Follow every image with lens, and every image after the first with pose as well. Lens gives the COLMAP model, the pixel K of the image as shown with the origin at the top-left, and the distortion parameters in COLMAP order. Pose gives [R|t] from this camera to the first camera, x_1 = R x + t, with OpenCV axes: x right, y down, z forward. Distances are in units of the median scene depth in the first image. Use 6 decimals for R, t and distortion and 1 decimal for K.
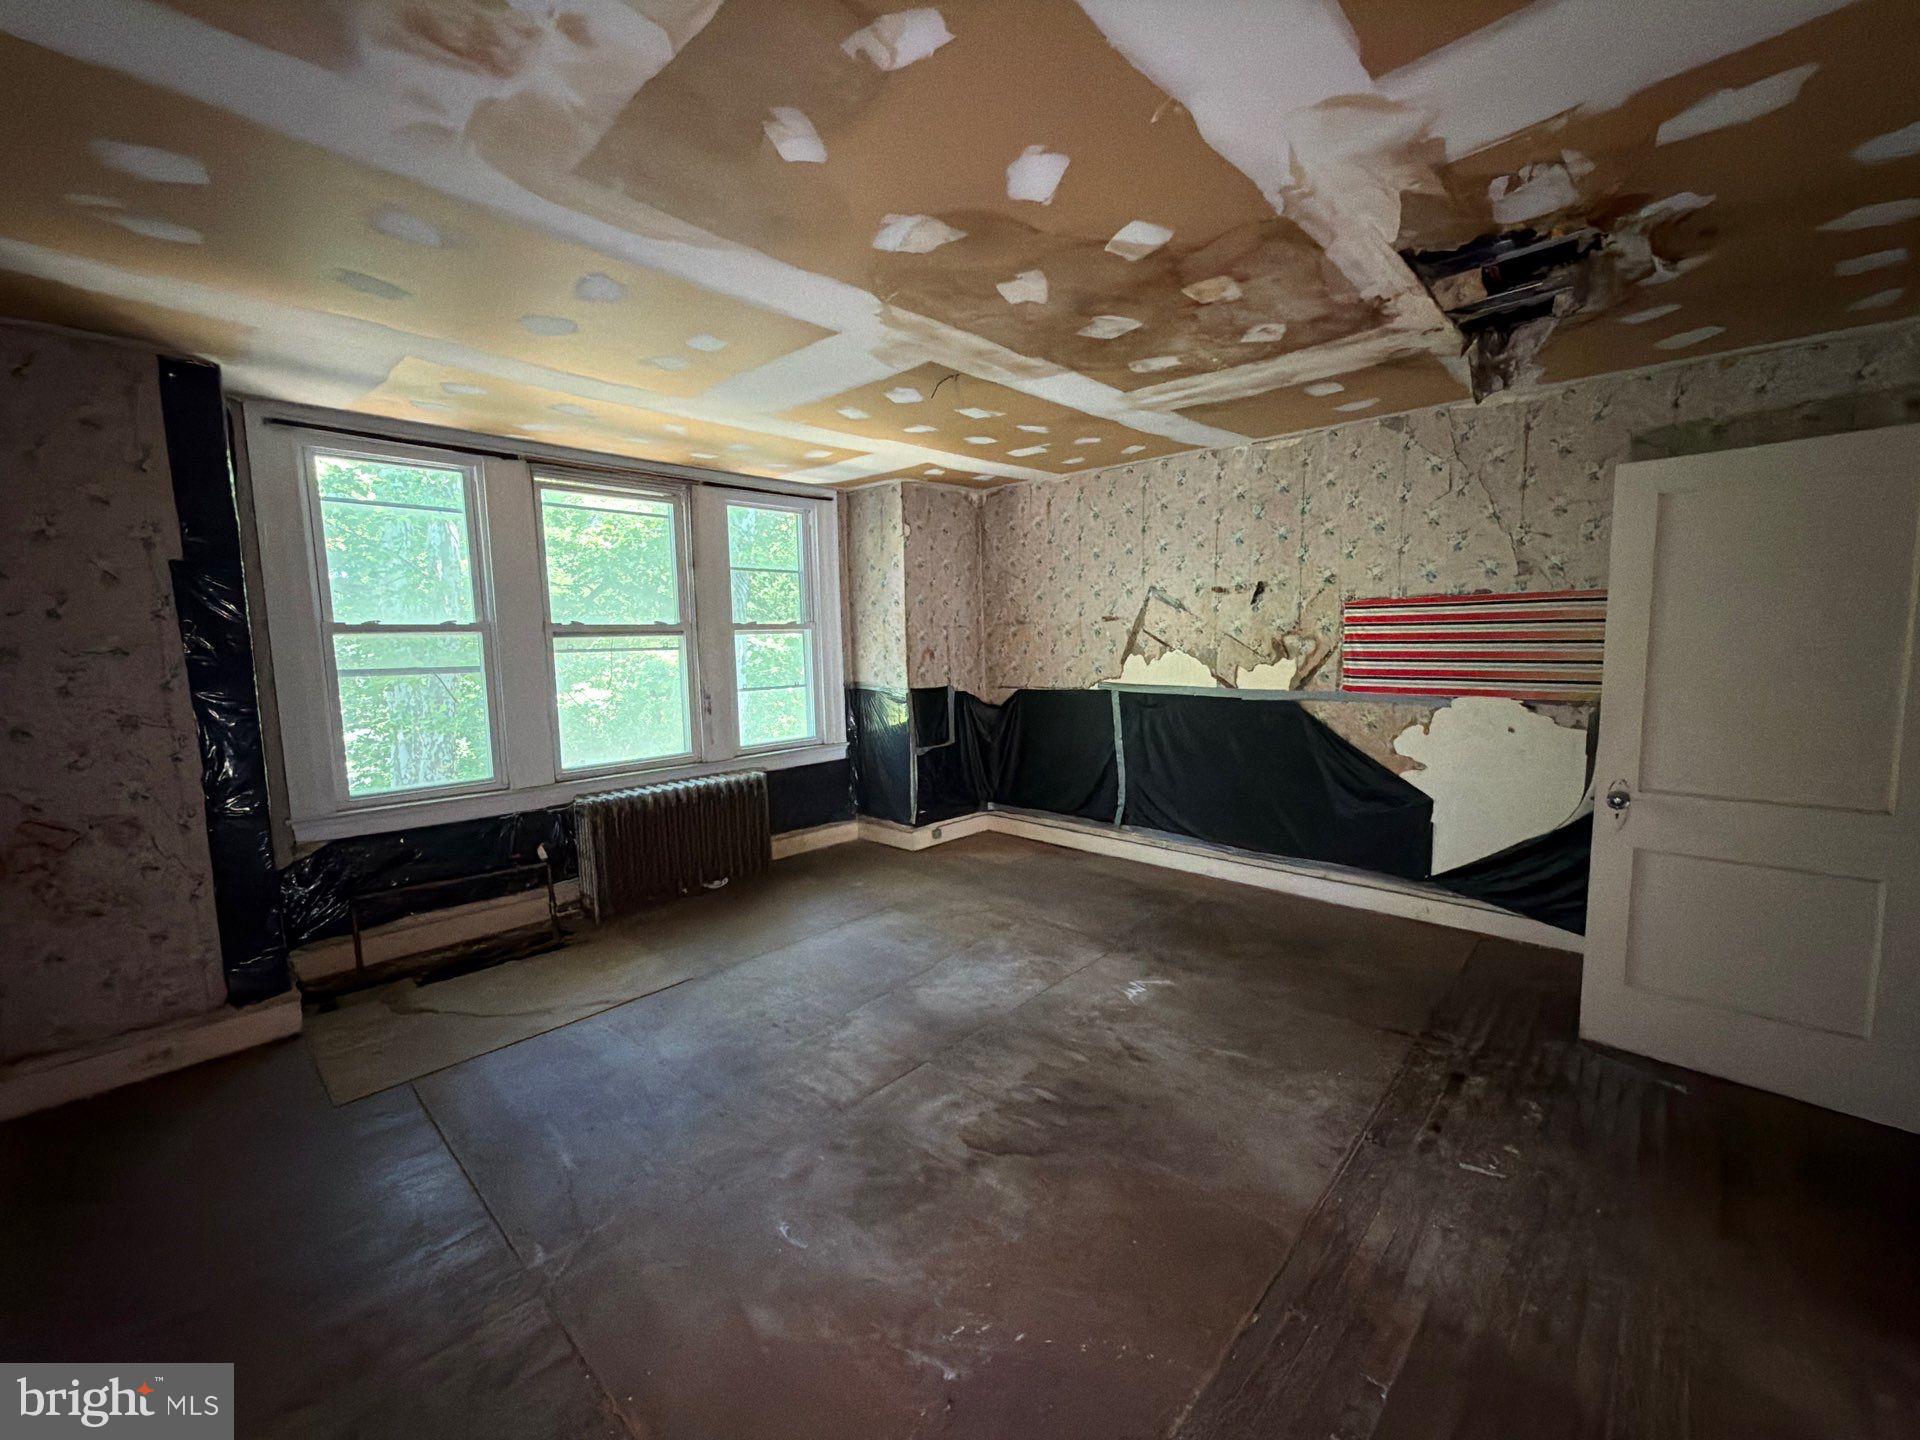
lens RADIAL K [[767.0, 0, 956.0], [0, 767.0, 720.1], [0, 0, 1]] dist [0.000005, -0.000096]
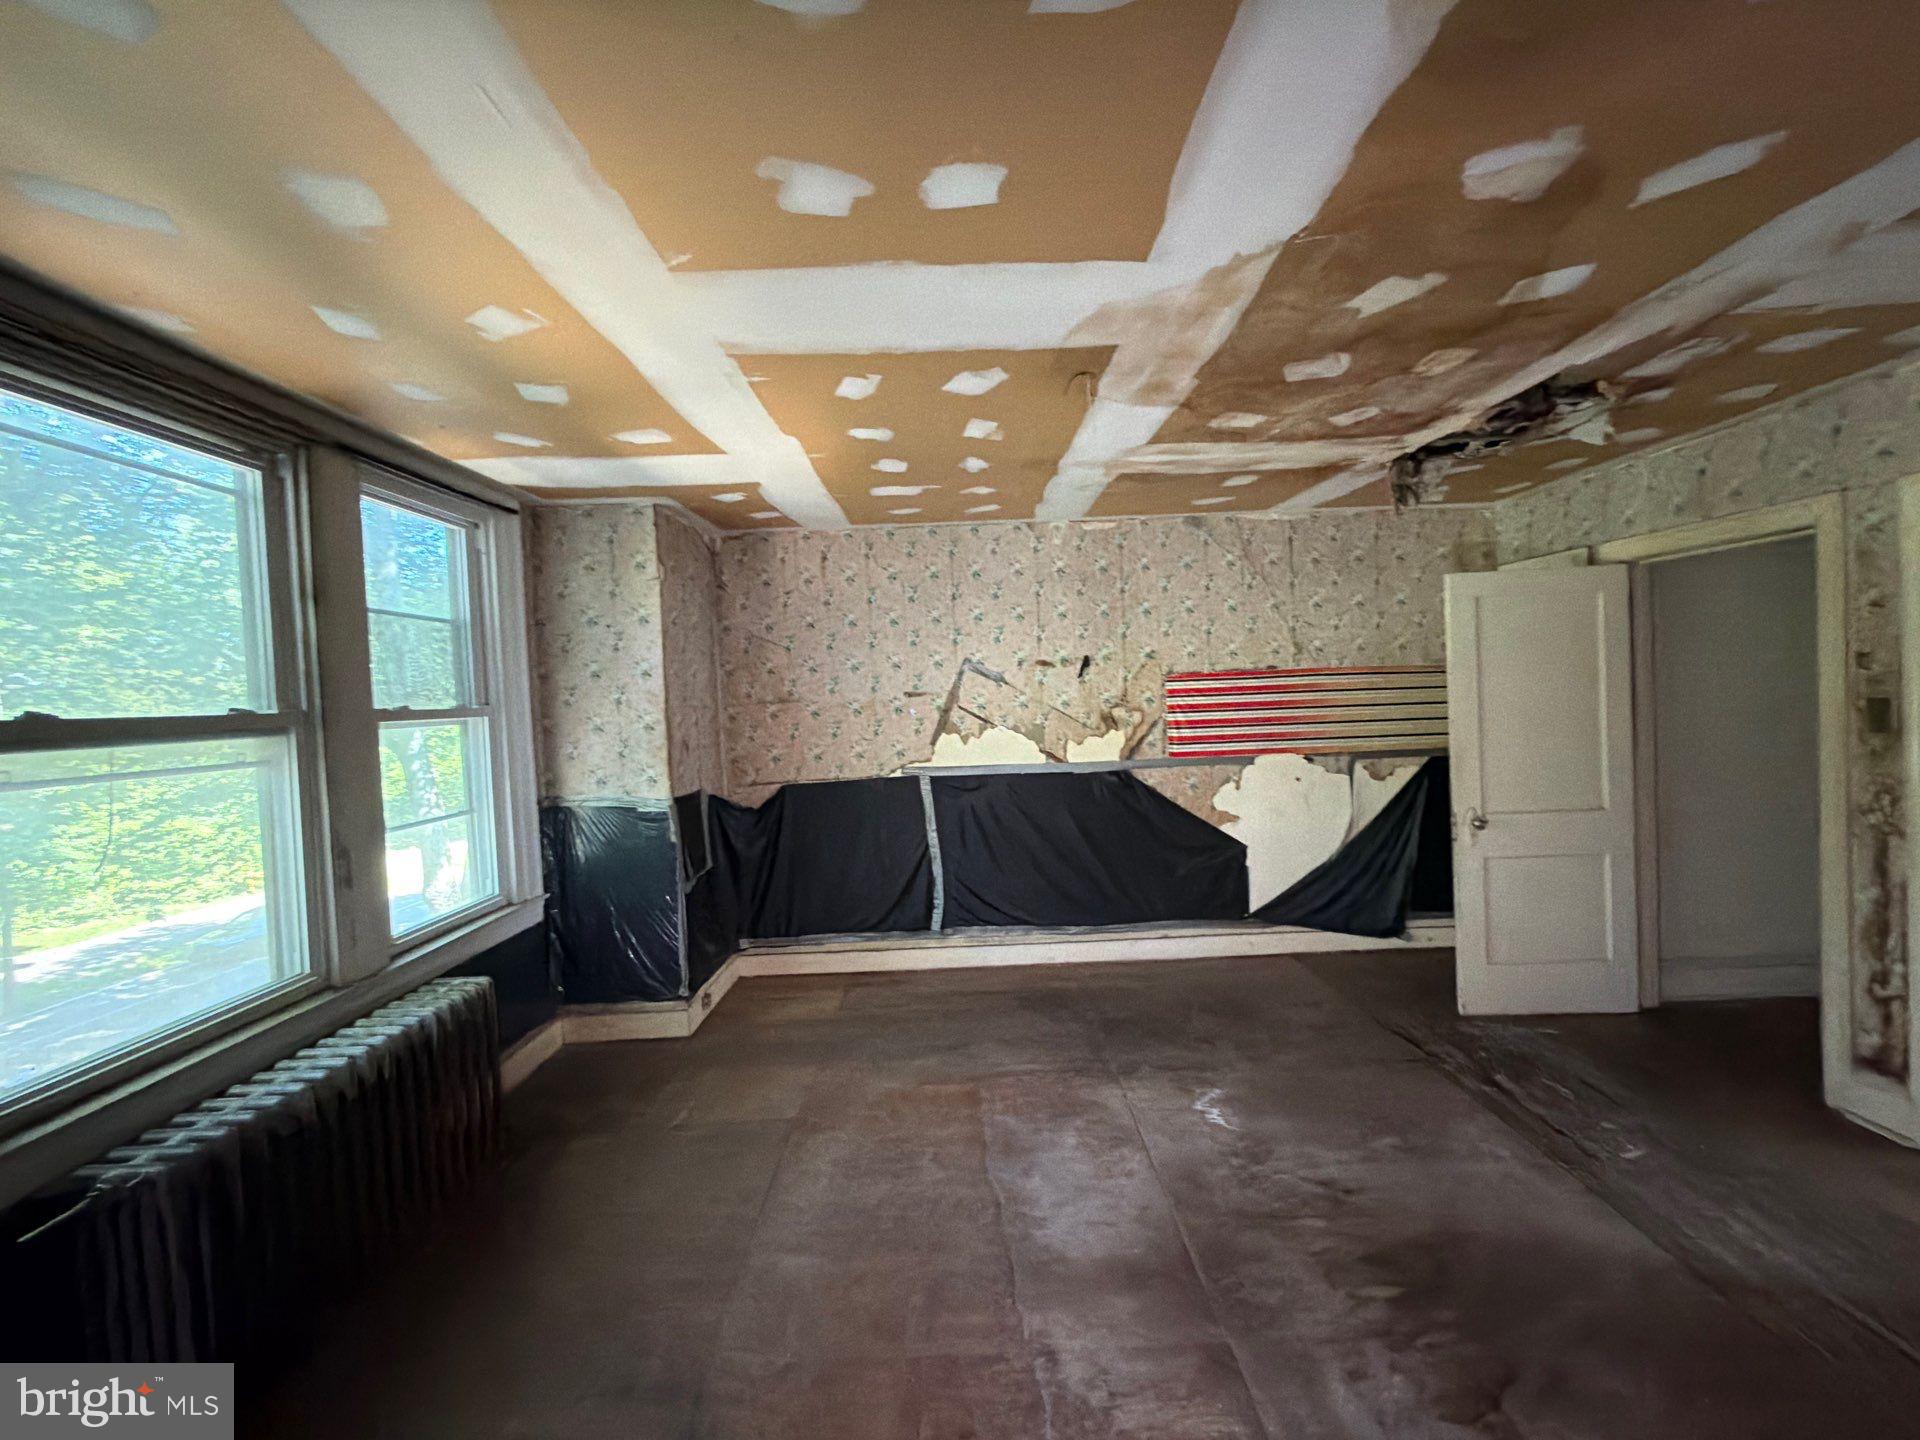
lens RADIAL K [[767.0, 0, 961.3], [0, 767.0, 716.1], [0, 0, 1]] dist [0.000005, -0.000096]
pose [[0.726466, -0.028856, 0.686596, -0.435398], [0.103505, 0.992315, -0.067811, -0.051124], [-0.679363, 0.120328, 0.723870, 0.400749]]
